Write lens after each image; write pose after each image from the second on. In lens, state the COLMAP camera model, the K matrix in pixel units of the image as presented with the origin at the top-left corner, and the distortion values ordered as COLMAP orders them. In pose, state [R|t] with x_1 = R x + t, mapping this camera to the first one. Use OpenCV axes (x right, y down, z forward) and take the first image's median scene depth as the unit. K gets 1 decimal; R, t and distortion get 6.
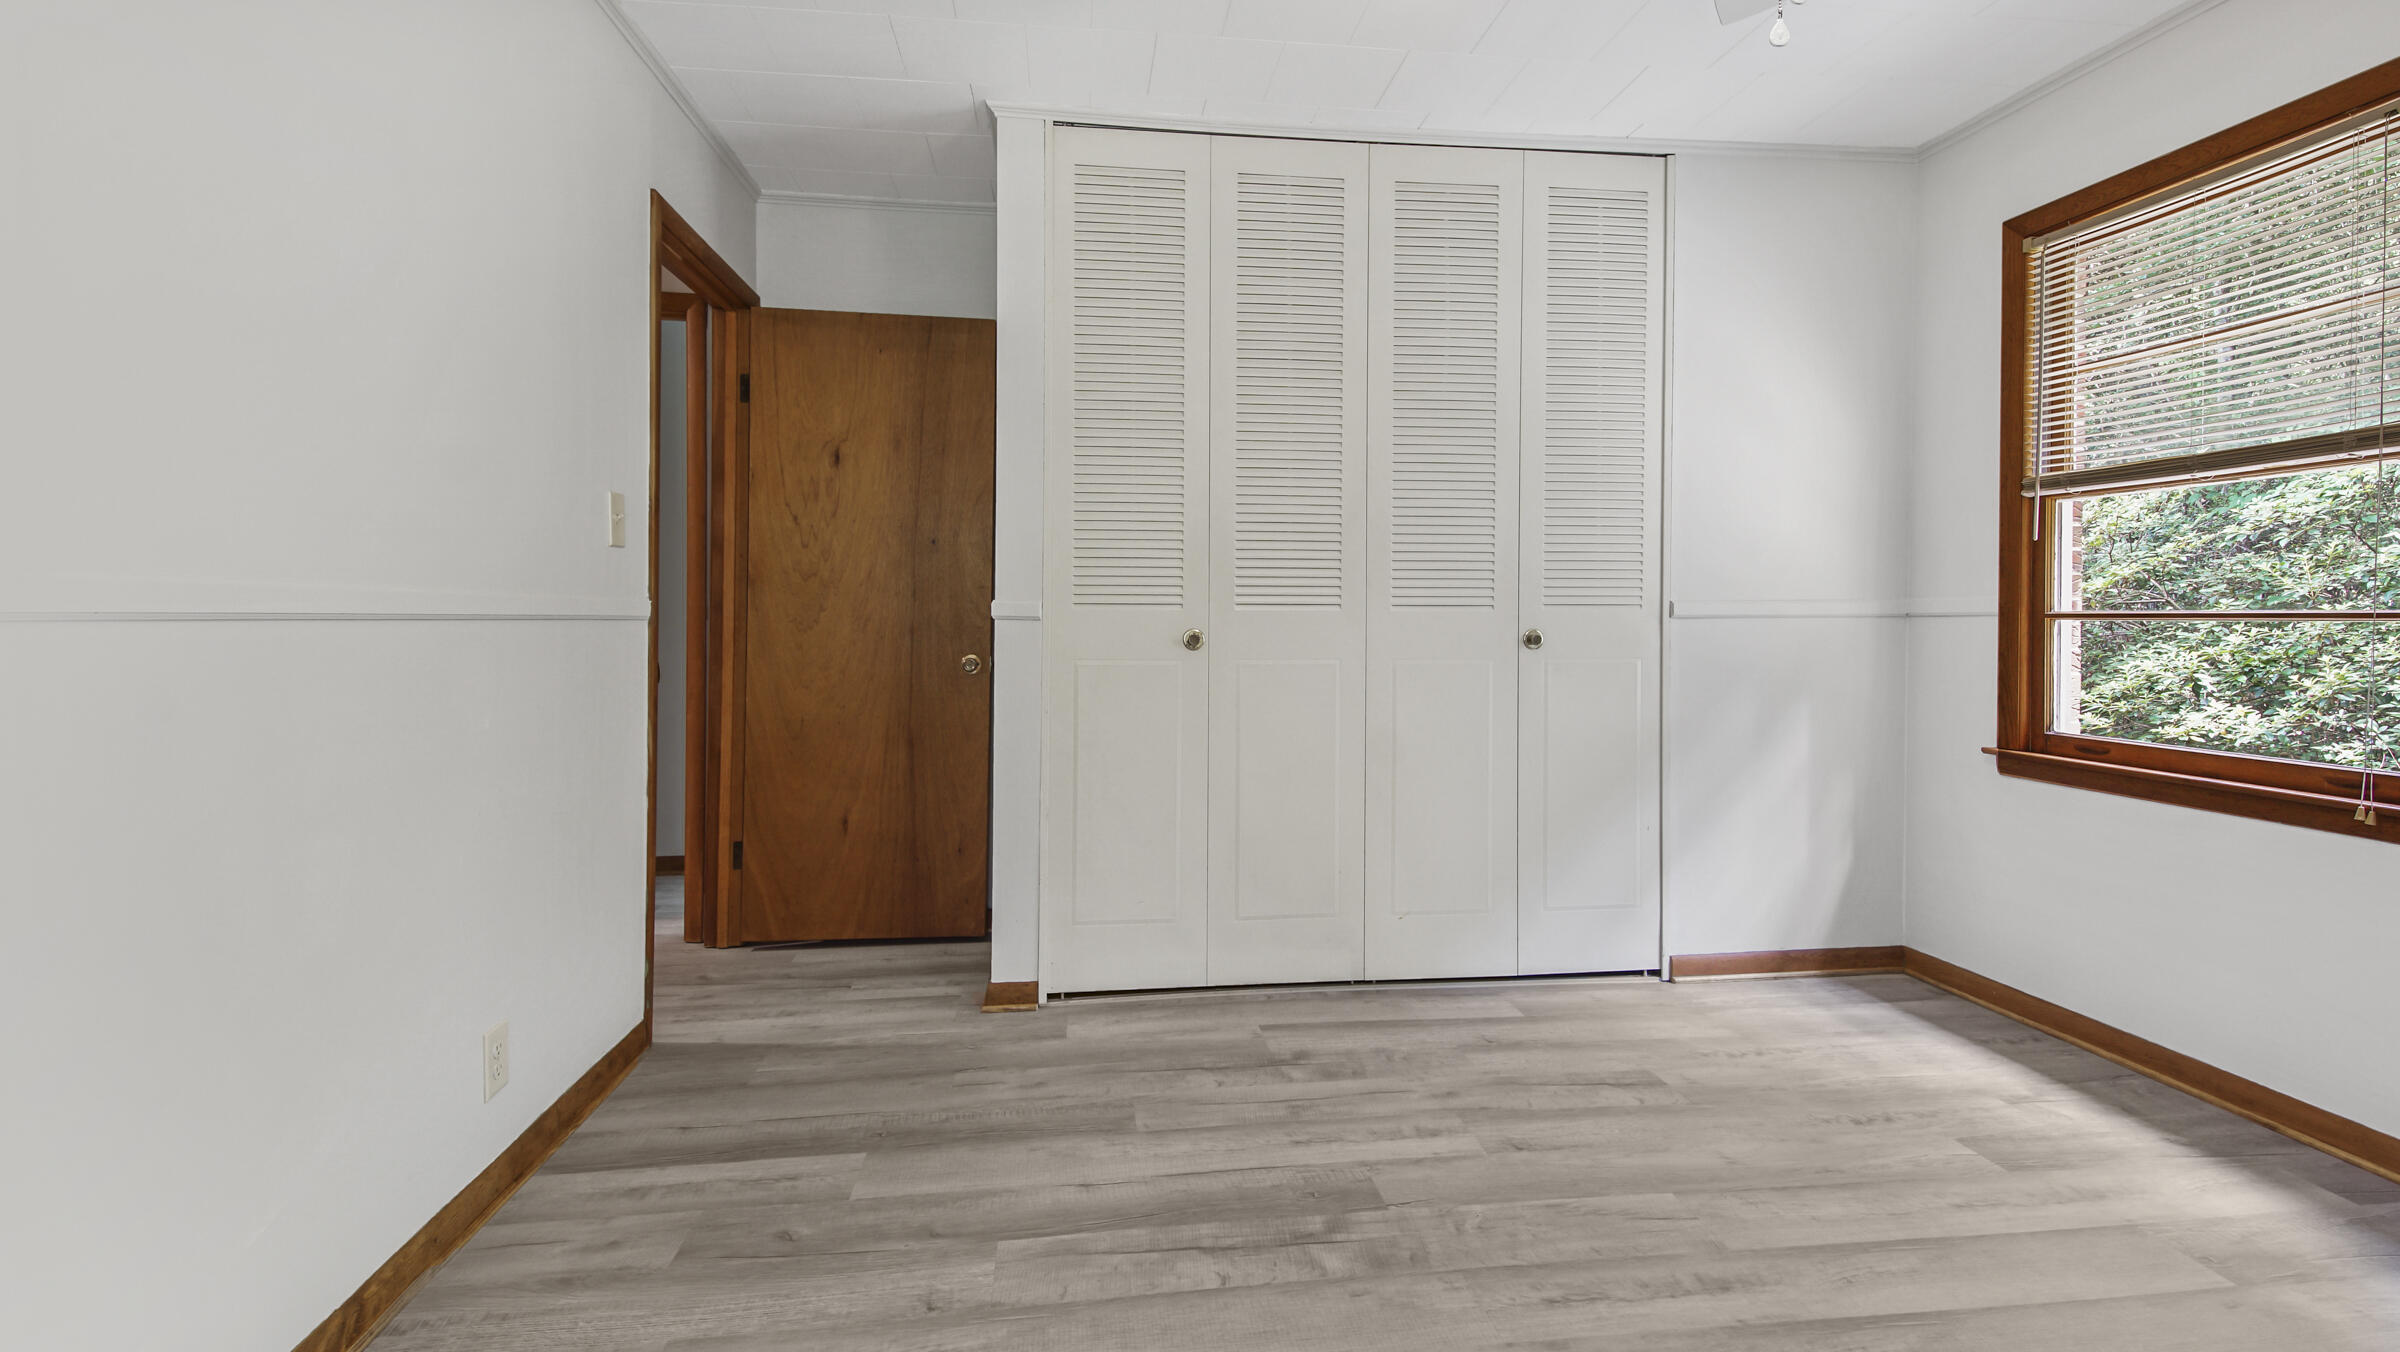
lens RADIAL K [[1089.7, 0, 1201.5], [0, 1089.7, 684.5], [0, 0, 1]] dist [0.035998, -0.022635]
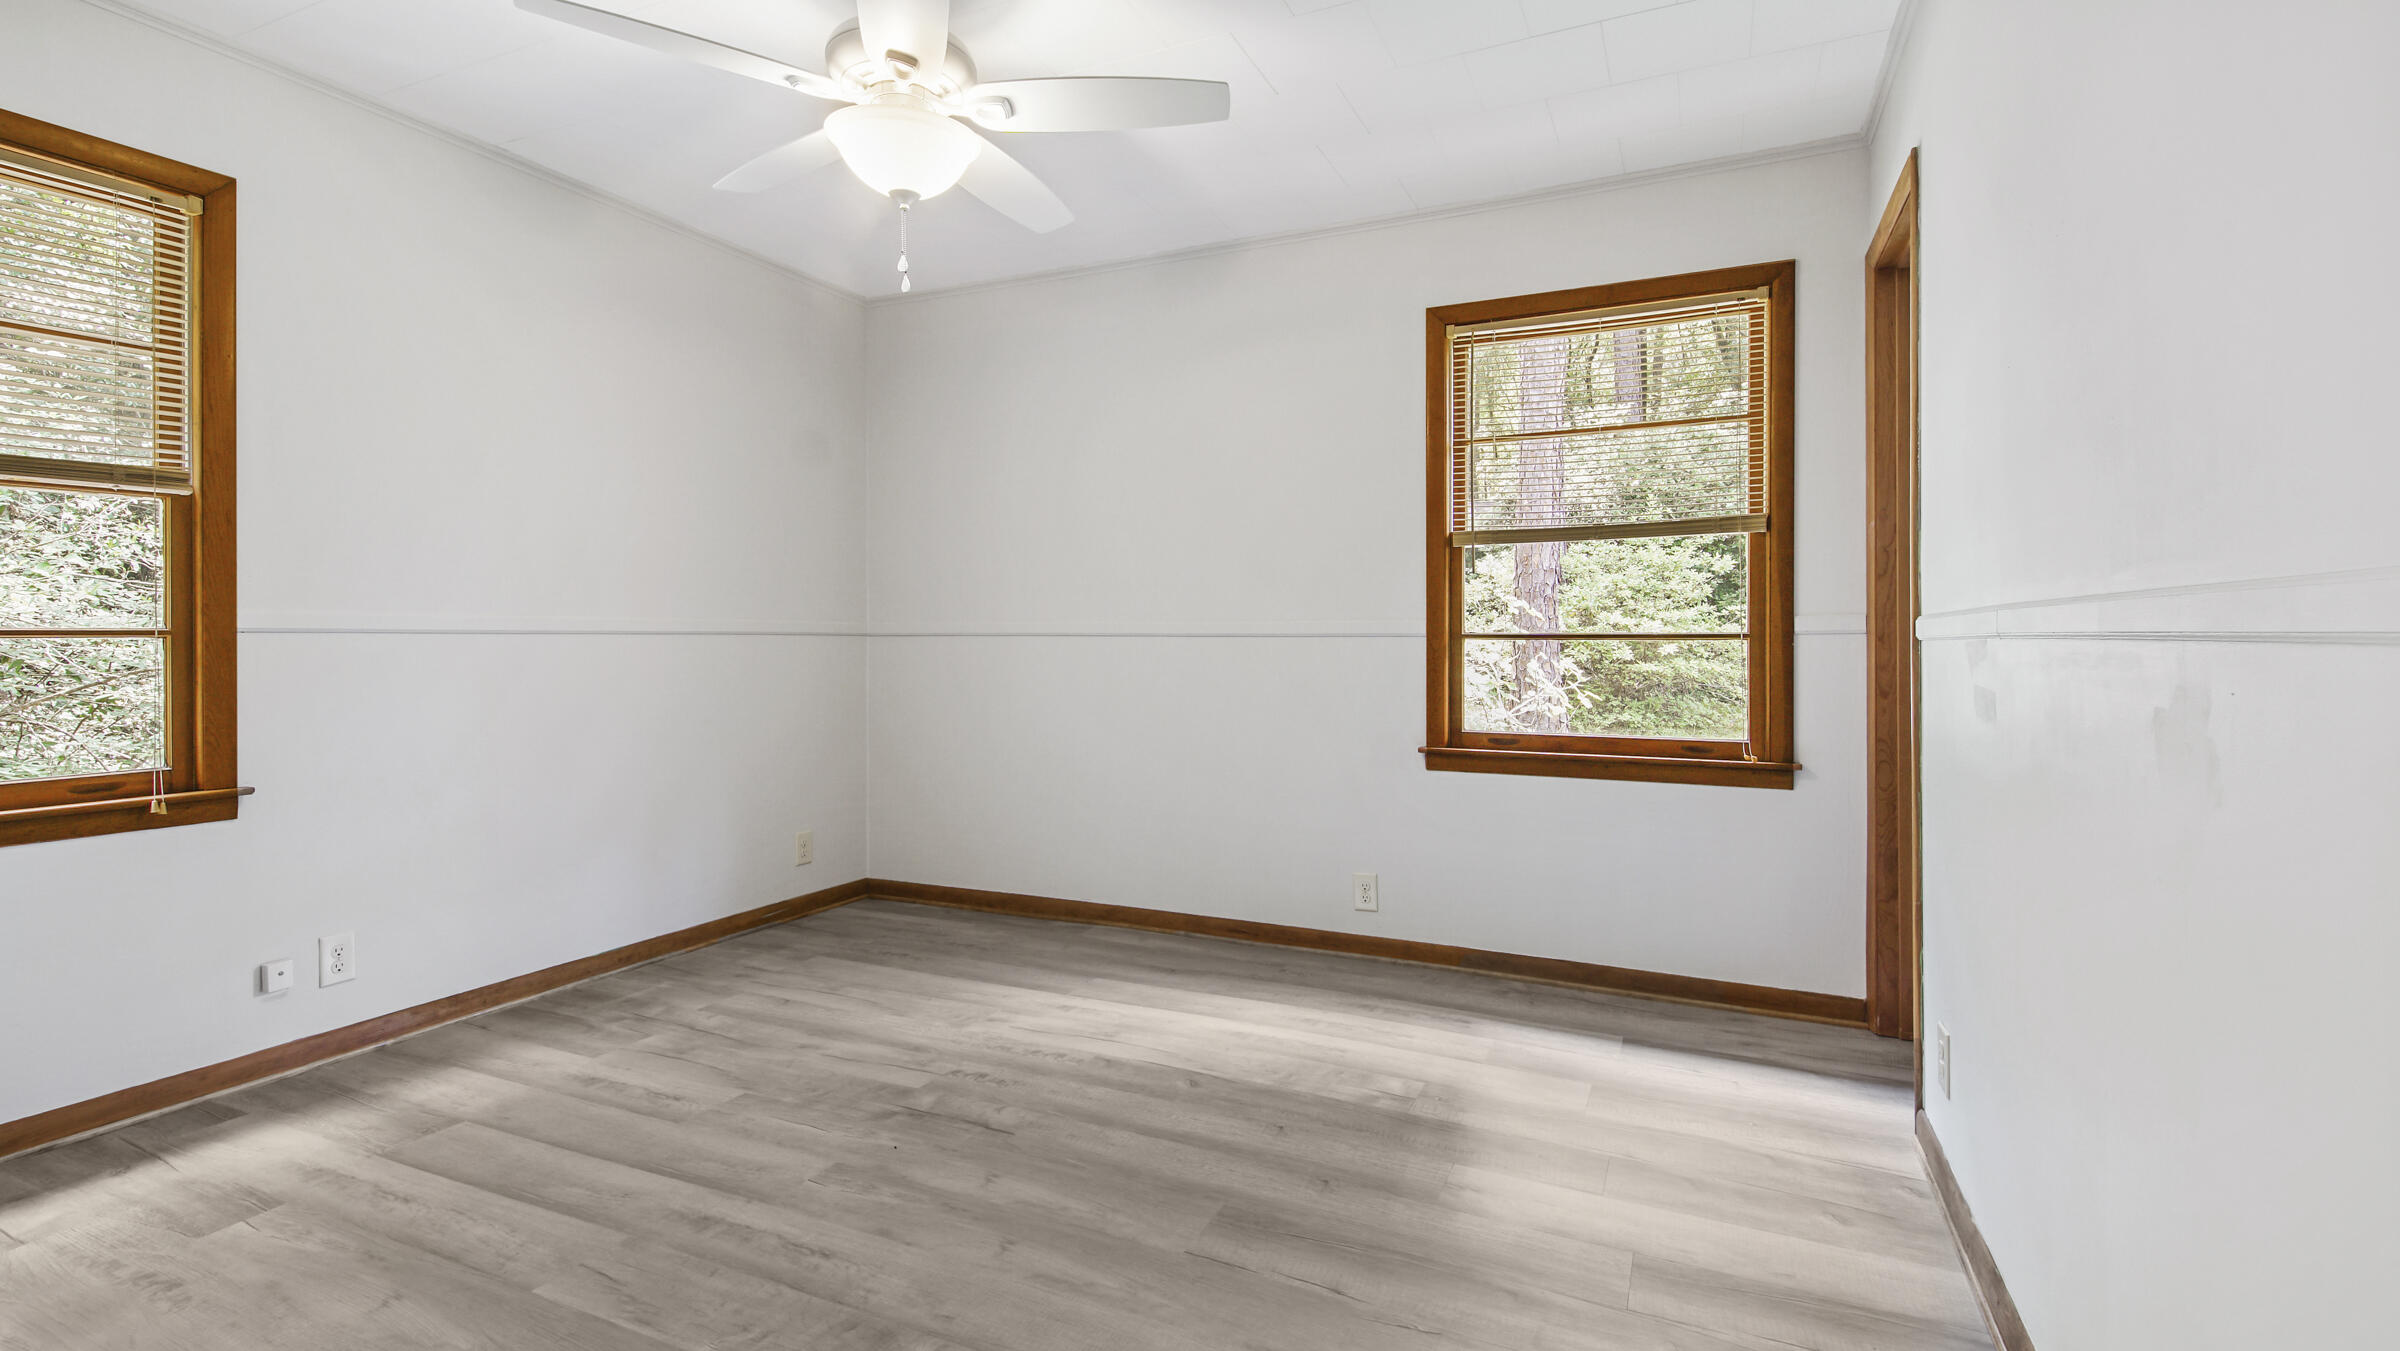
lens RADIAL K [[1089.7, 0, 1201.5], [0, 1089.7, 684.0], [0, 0, 1]] dist [0.035998, -0.022635]
pose [[-0.844799, -0.022875, 0.534595, -0.427805], [0.036978, 0.994201, 0.100976, -0.076457], [-0.533805, 0.105073, -0.839054, 1.247333]]
